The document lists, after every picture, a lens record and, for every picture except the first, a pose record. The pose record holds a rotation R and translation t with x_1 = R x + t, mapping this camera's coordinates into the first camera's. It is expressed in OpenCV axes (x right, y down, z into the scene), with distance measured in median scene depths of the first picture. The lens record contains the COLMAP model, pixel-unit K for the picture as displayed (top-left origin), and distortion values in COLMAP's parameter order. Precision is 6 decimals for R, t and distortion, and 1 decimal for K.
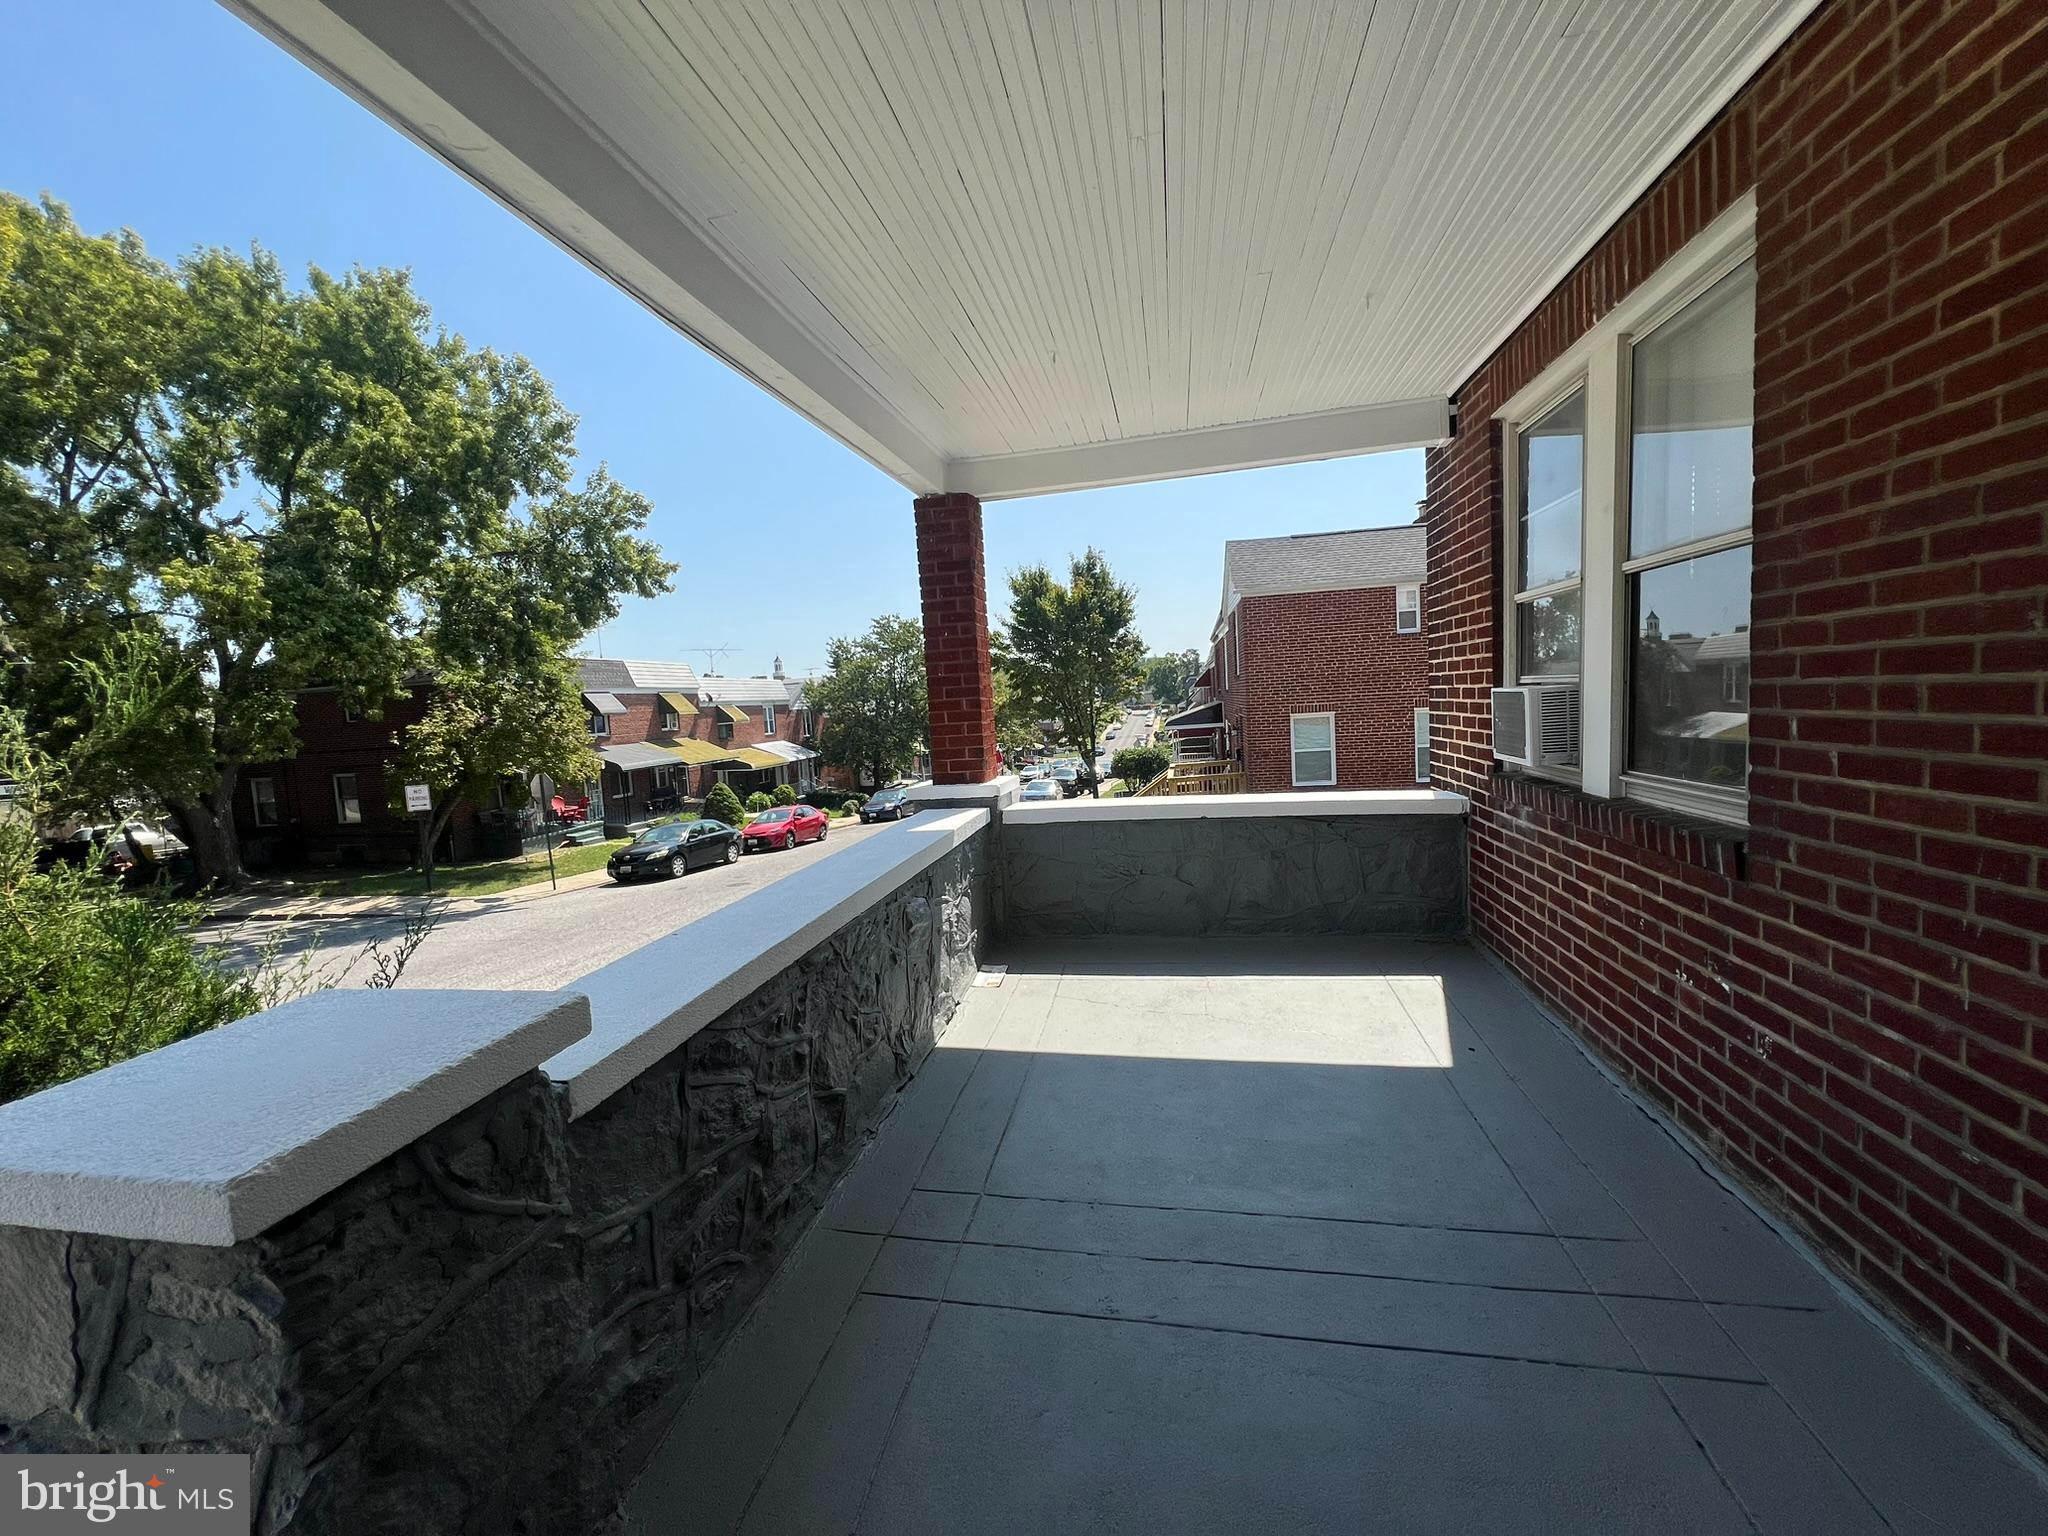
lens RADIAL K [[826.5, 0, 1021.3], [0, 826.5, 764.3], [0, 0, 1]] dist [-0.004053, 0.000986]
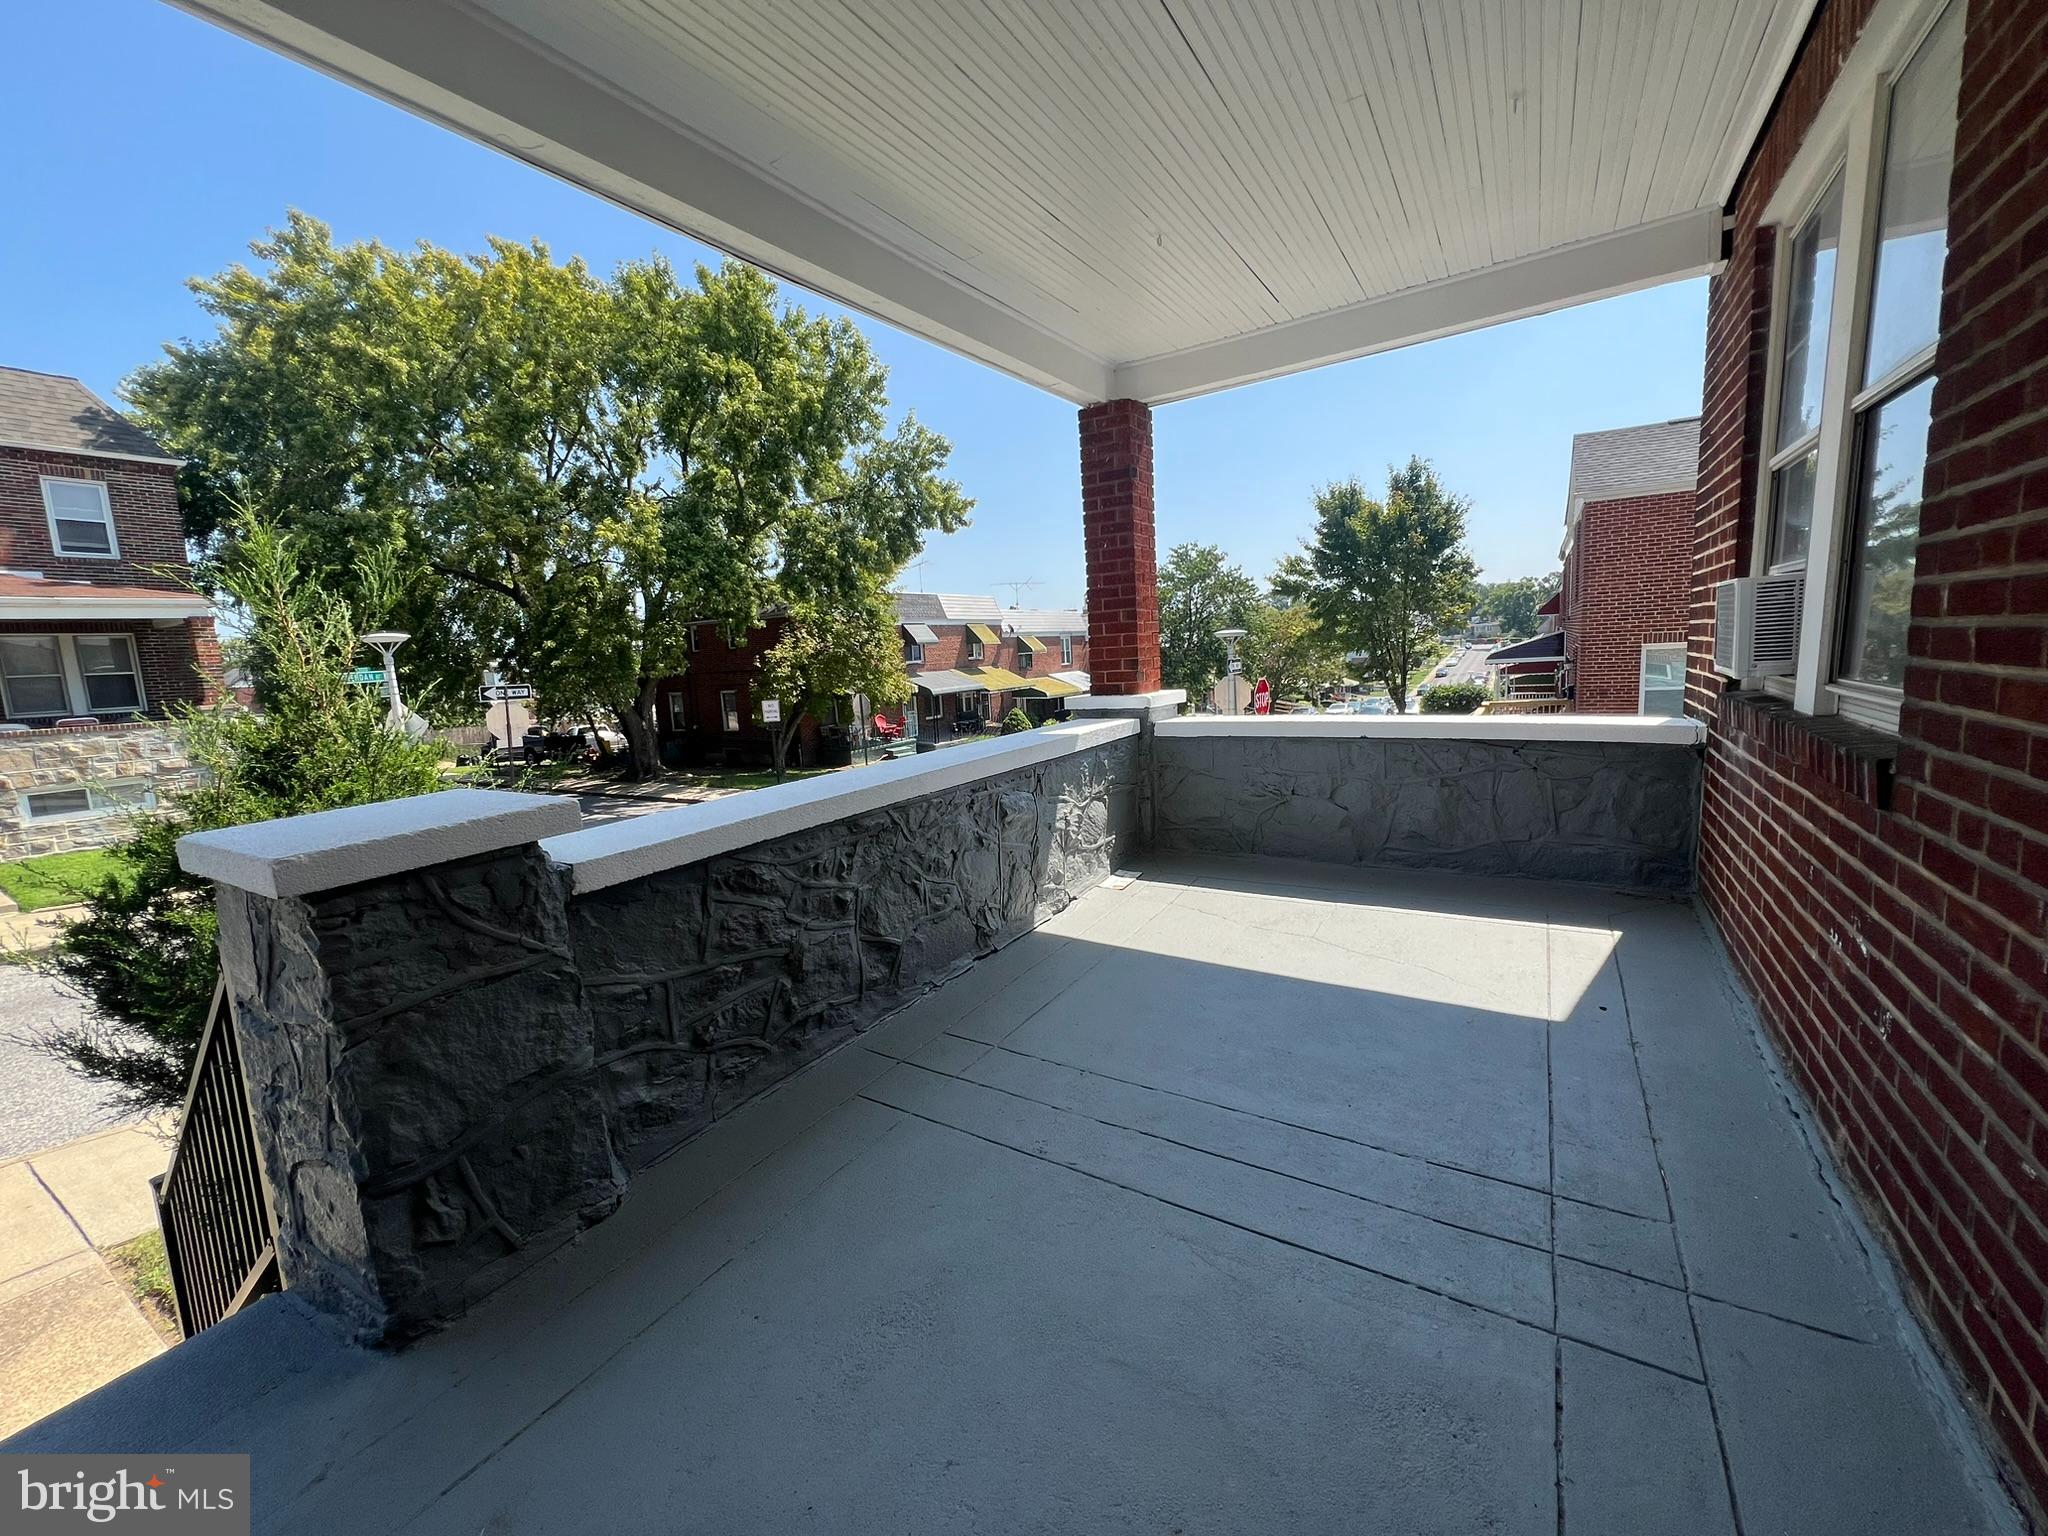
lens RADIAL K [[826.5, 0, 1018.6], [0, 826.5, 765.5], [0, 0, 1]] dist [-0.004053, 0.000986]
pose [[0.932187, 0.056667, -0.357514, 0.196523], [-0.027599, 0.995922, 0.085895, 0.027984], [0.360924, -0.070204, 0.929949, 0.005634]]
